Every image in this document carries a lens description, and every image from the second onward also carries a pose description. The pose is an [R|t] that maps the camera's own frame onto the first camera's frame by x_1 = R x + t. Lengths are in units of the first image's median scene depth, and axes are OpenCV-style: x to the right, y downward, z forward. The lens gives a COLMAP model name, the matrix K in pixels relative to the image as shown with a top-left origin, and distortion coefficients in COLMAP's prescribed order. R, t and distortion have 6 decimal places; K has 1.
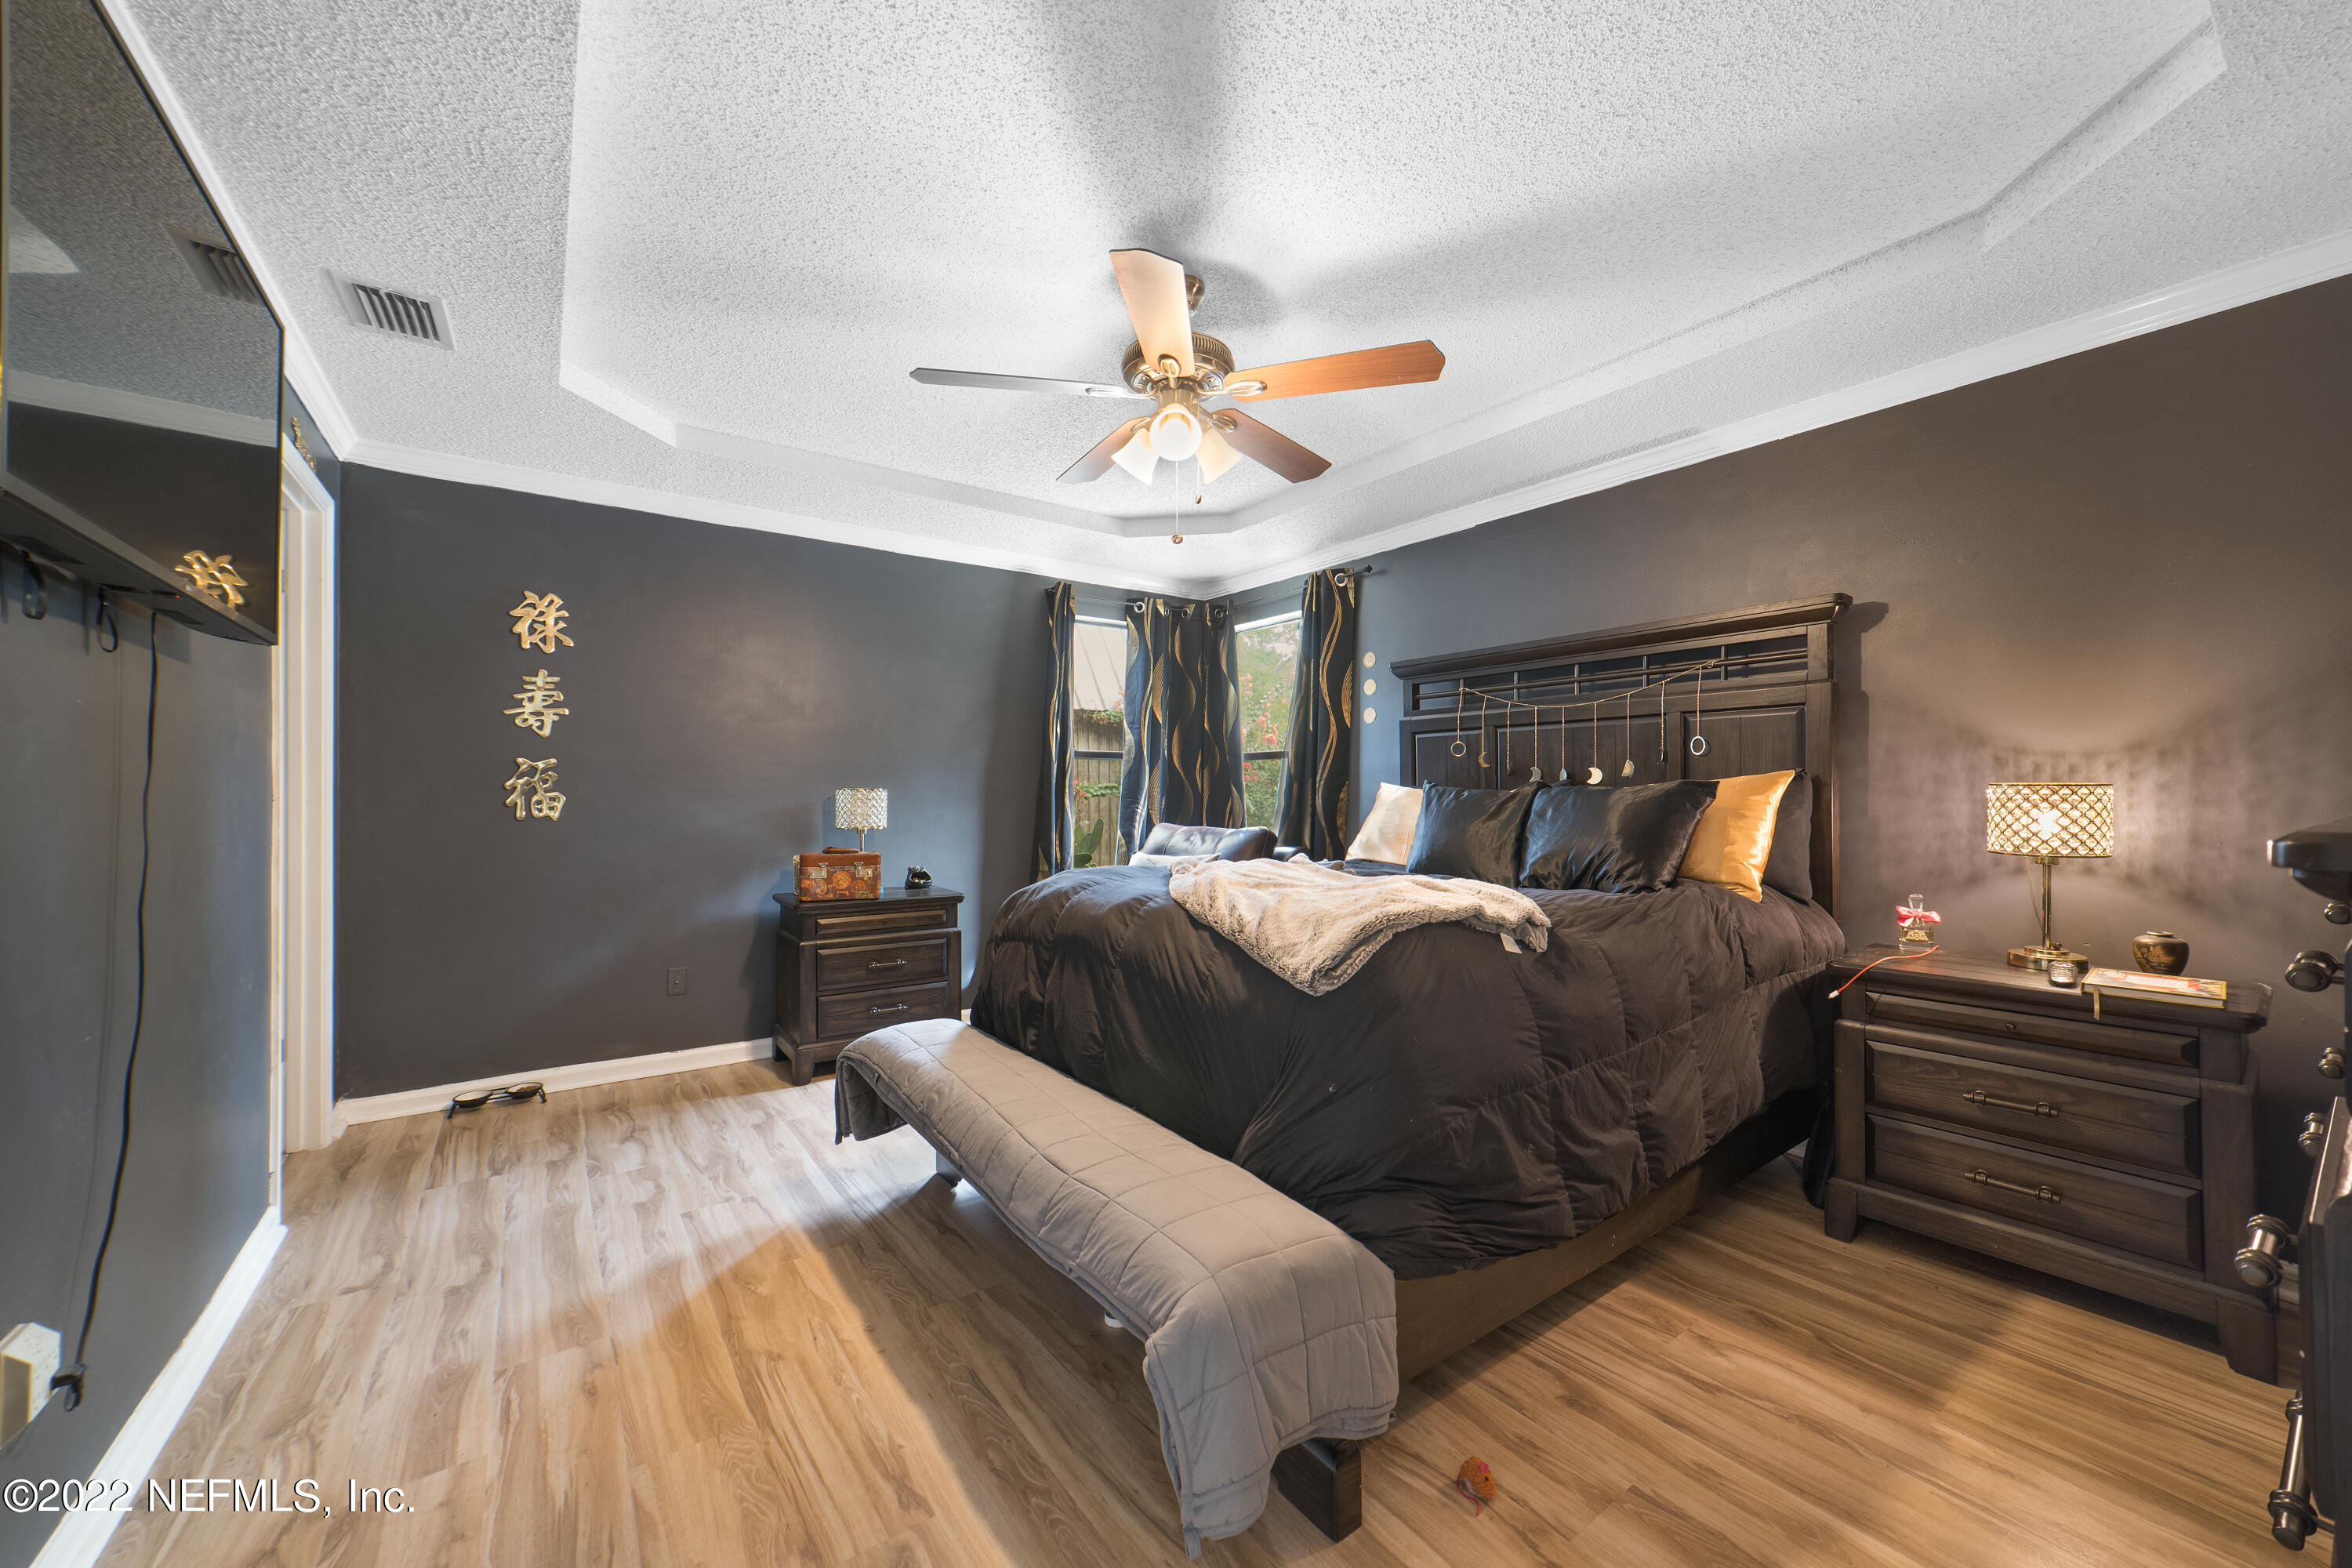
lens RADIAL K [[892.7, 0, 1173.8], [0, 892.7, 779.7], [0, 0, 1]] dist [-0.025915, 0.008648]
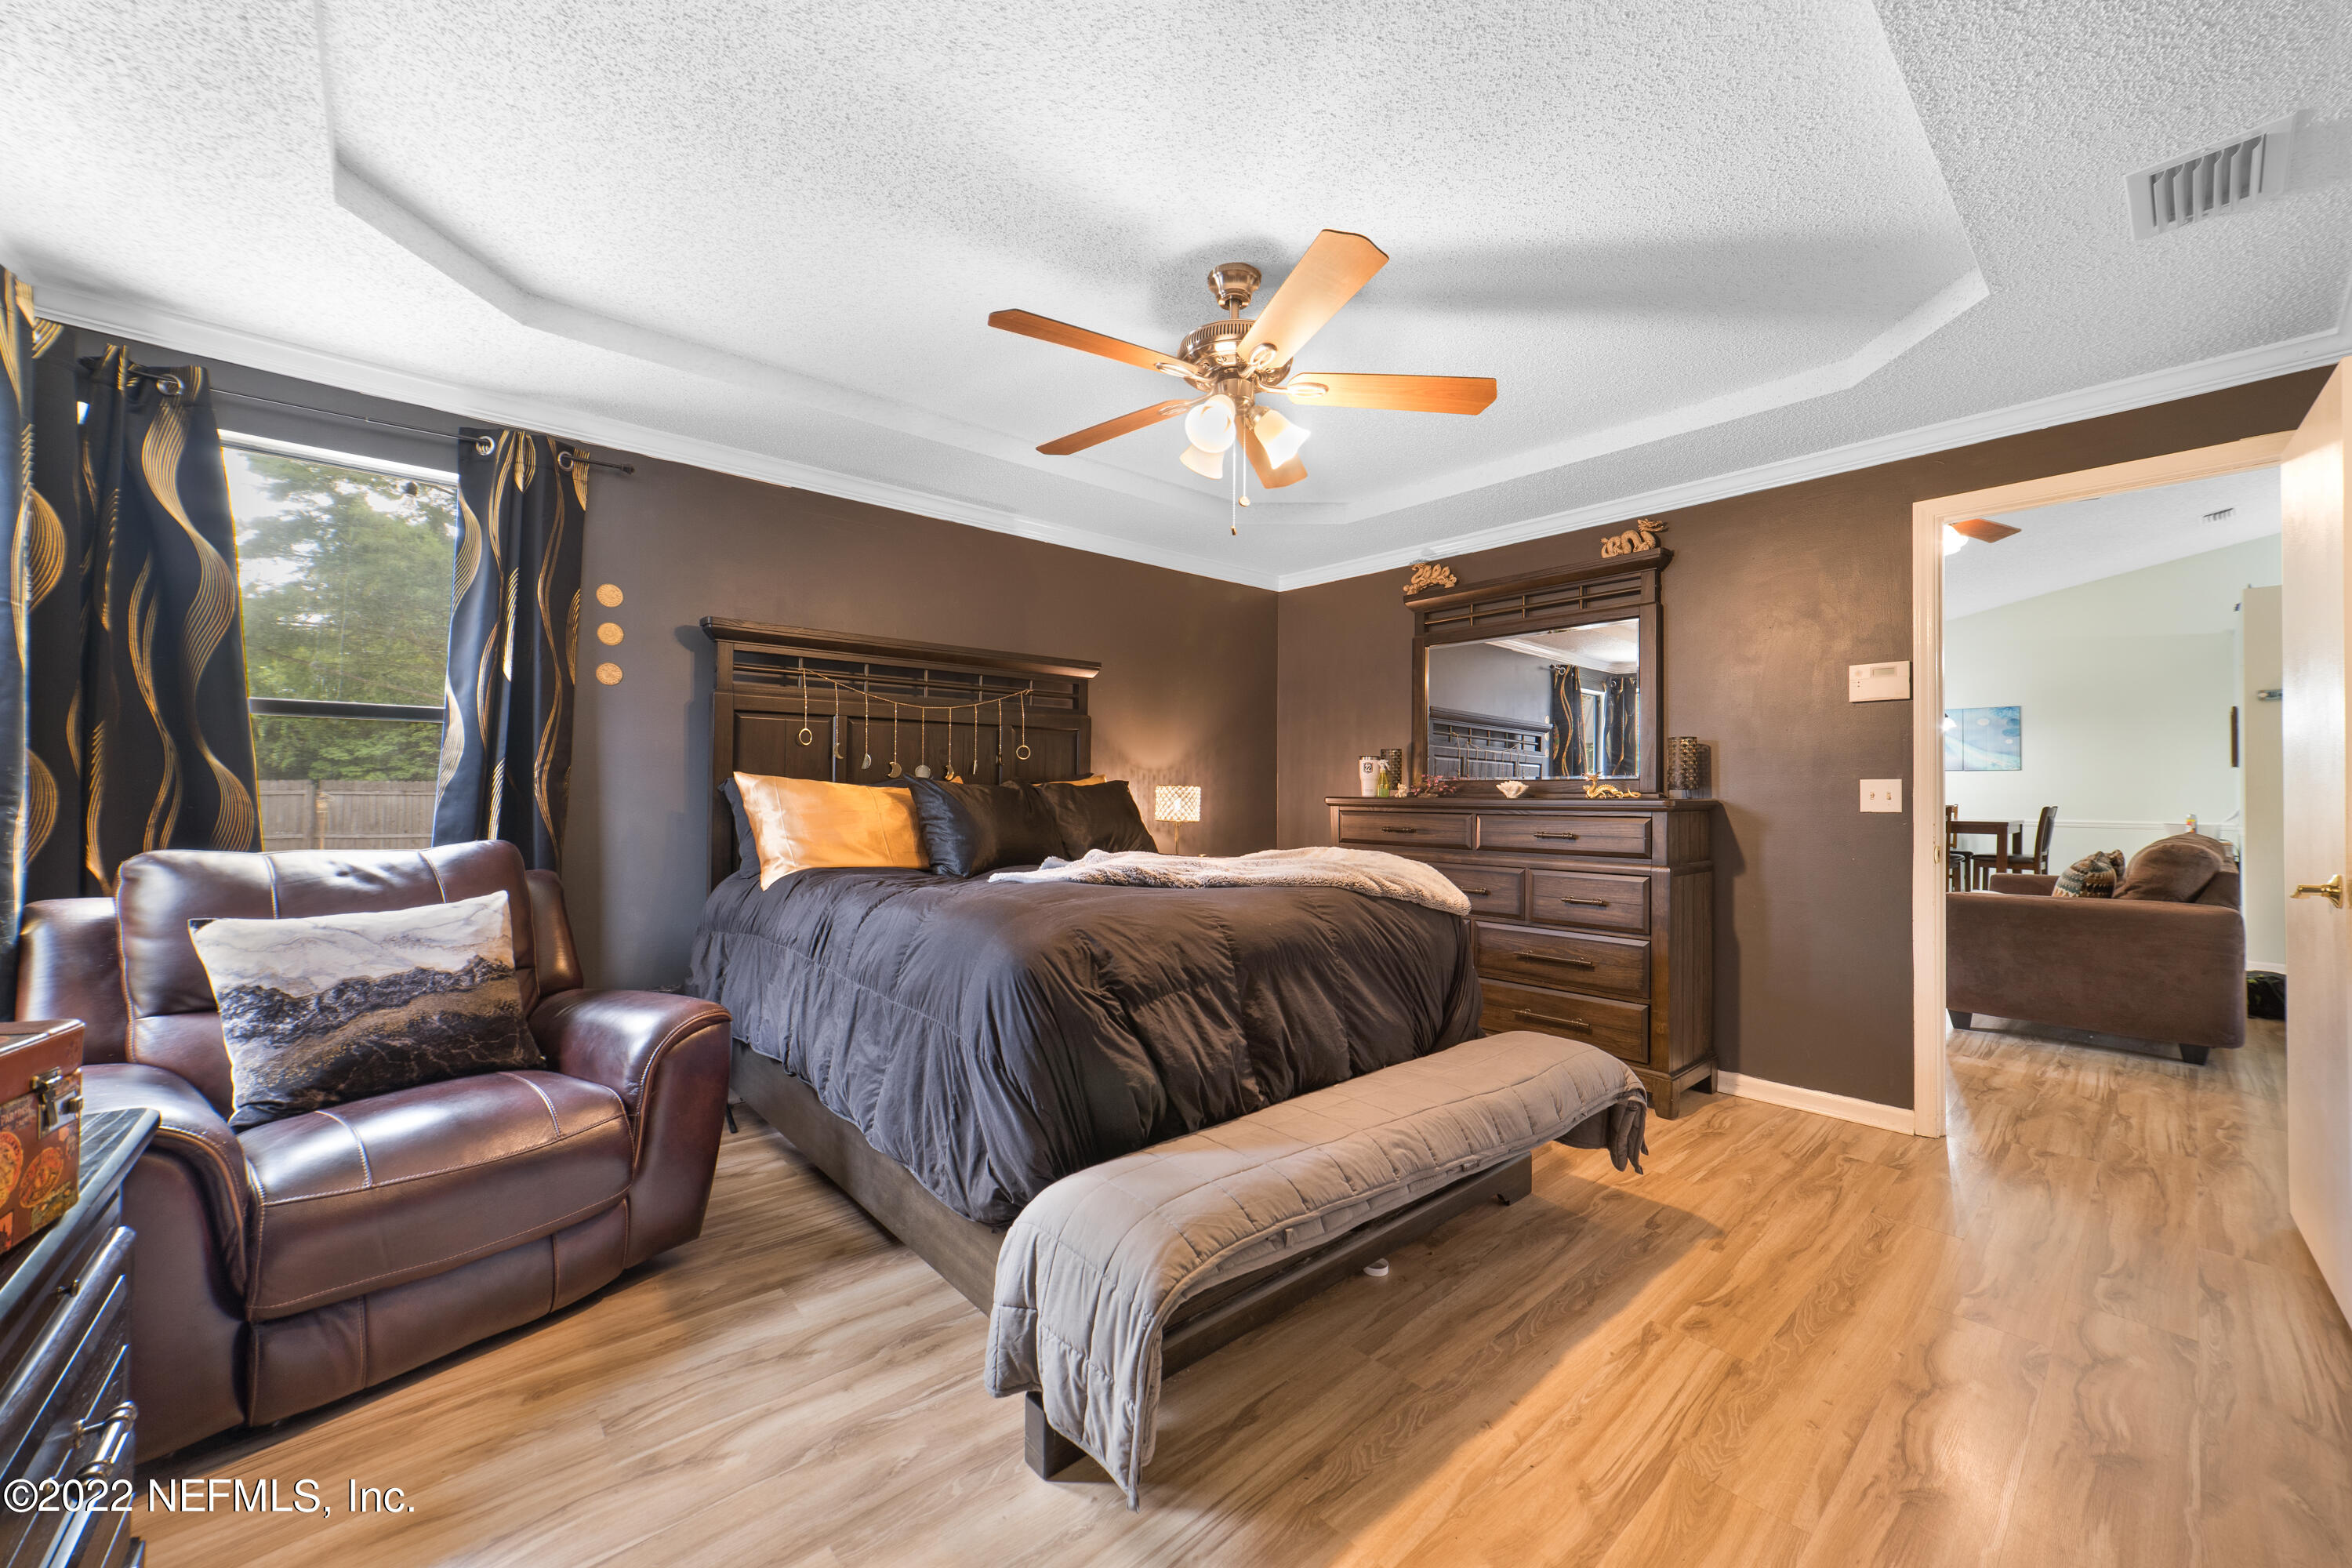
lens RADIAL K [[892.7, 0, 1173.8], [0, 892.7, 779.7], [0, 0, 1]] dist [-0.025915, 0.008648]
pose [[-0.092989, 0.013656, 0.995573, -1.215285], [-0.025560, 0.999544, -0.016098, 0.026303], [-0.995339, -0.026944, -0.092598, 1.452368]]
